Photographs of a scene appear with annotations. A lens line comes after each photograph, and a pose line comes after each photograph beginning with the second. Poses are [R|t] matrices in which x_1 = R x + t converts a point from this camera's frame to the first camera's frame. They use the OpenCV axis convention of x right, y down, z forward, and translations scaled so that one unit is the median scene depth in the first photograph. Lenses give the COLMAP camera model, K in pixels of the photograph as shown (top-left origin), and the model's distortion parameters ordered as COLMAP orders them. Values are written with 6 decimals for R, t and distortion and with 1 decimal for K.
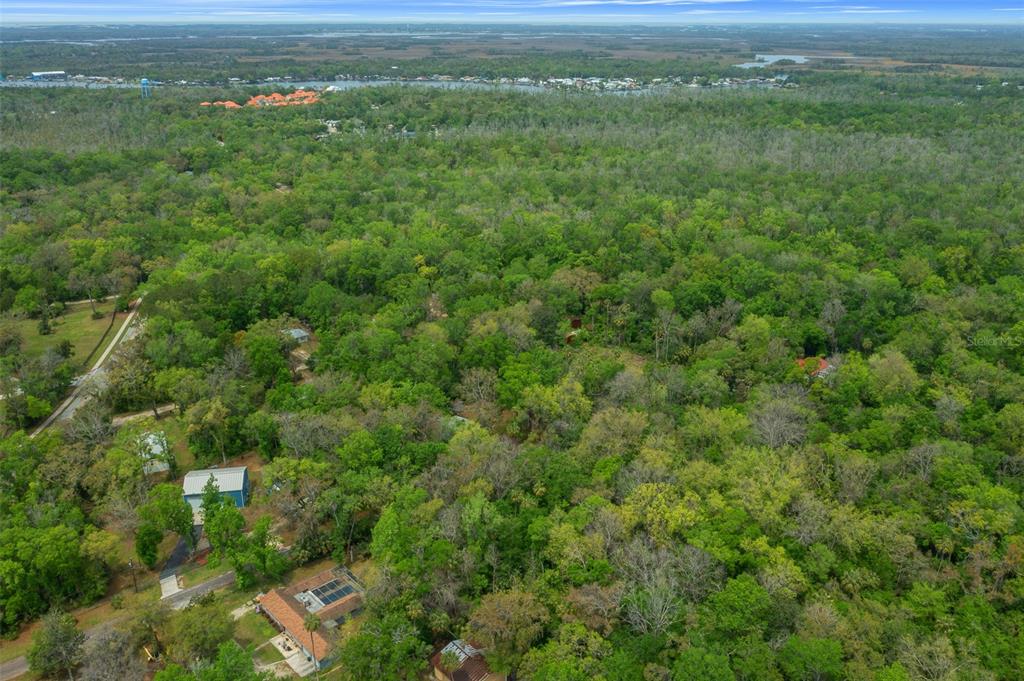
lens RADIAL K [[840.0, 0, 512.0], [0, 840.0, 340.5], [0, 0, 1]] dist [-0.013320, 0.000979]
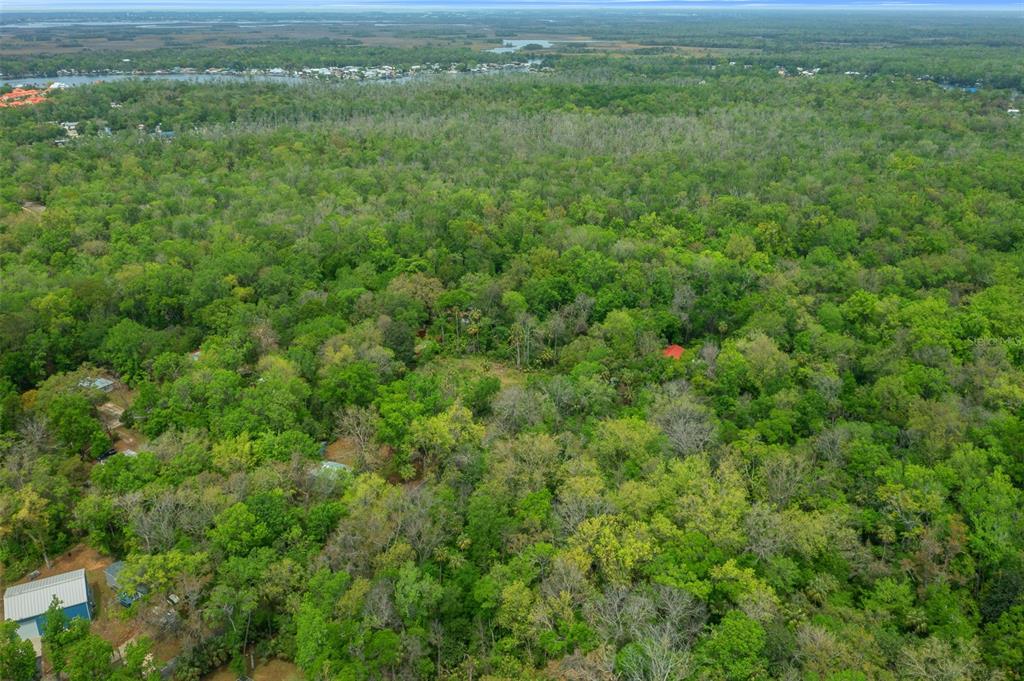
lens RADIAL K [[840.0, 0, 512.0], [0, 840.0, 340.5], [0, 0, 1]] dist [-0.013320, 0.000979]
pose [[0.957561, -0.108304, 0.267108, -0.068783], [0.104556, 0.994117, 0.028260, -0.027026], [-0.268597, 0.000867, 0.963252, 0.073676]]
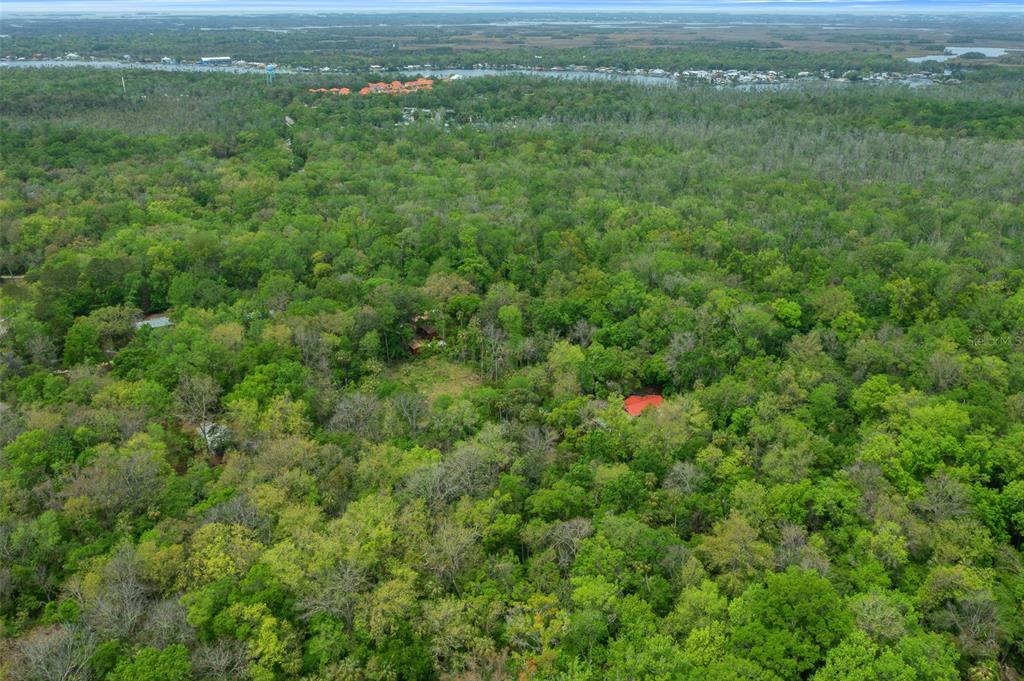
lens RADIAL K [[840.0, 0, 512.0], [0, 840.0, 340.5], [0, 0, 1]] dist [-0.013320, 0.000979]
pose [[0.973789, 0.081152, -0.212483, 0.319057], [-0.078634, 0.996697, 0.020290, -0.034643], [0.213427, -0.003050, 0.976954, 0.089169]]
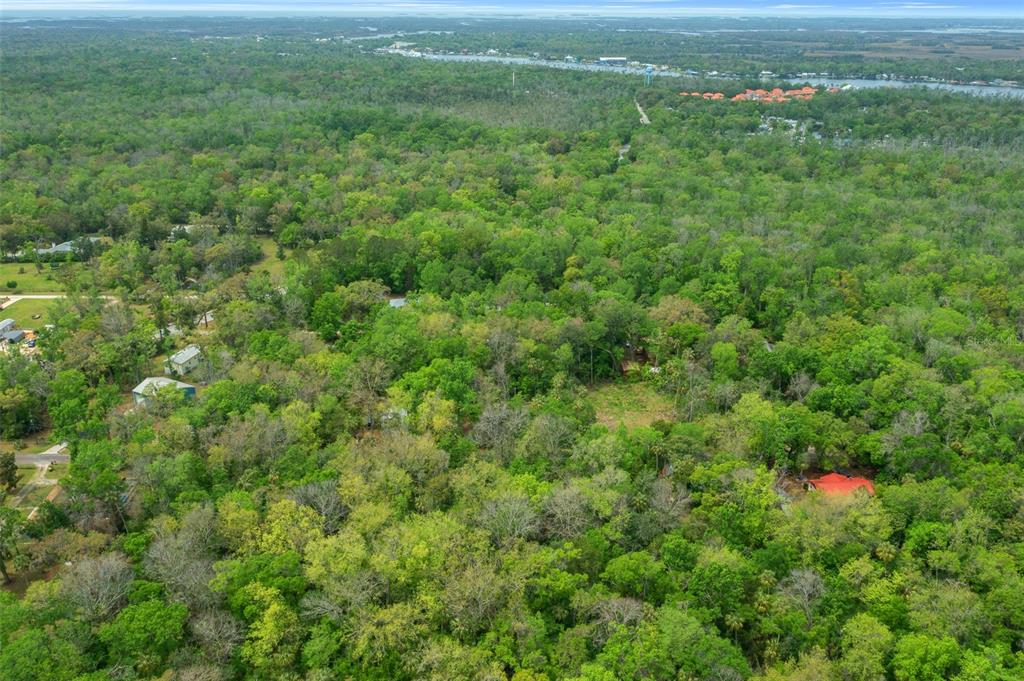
lens RADIAL K [[842.4, 0, 512.0], [0, 842.4, 340.5], [0, 0, 1]] dist [-0.007378, 0.005050]
pose [[0.766642, 0.236571, -0.596903, 0.429959], [-0.233261, 0.968749, 0.084352, -0.070181], [0.598205, 0.074567, 0.797867, 0.183691]]
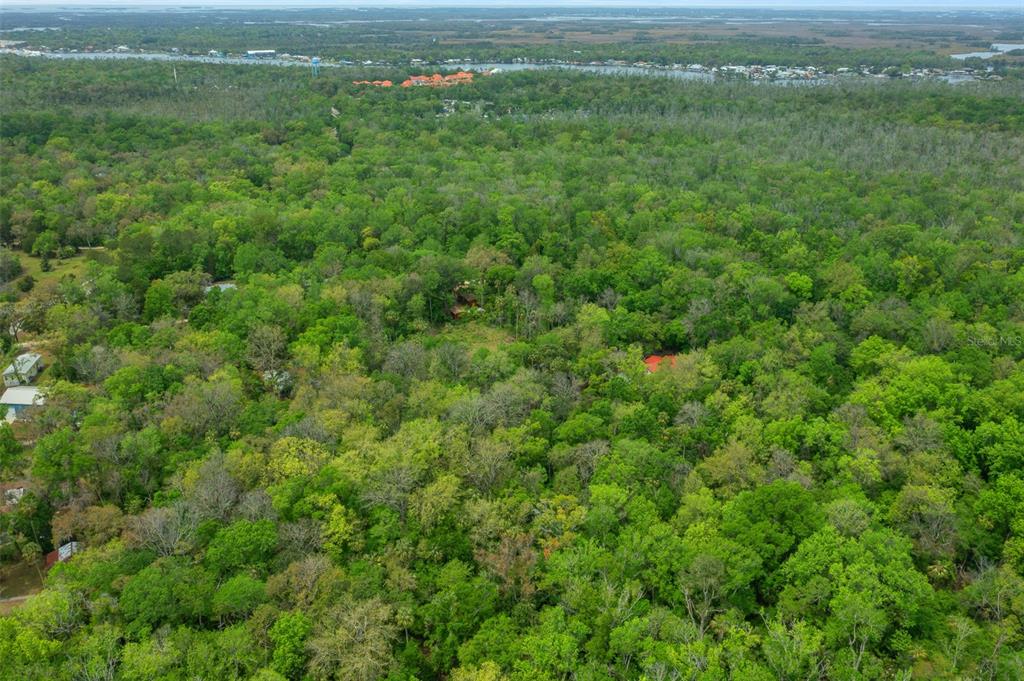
lens RADIAL K [[846.7, 0, 512.0], [0, 846.7, 340.5], [0, 0, 1]] dist [-0.013189, 0.003159]
pose [[0.962743, 0.099490, -0.251450, 0.341419], [-0.095970, 0.995038, 0.026257, -0.003999], [0.252815, -0.001147, 0.967514, 0.009322]]
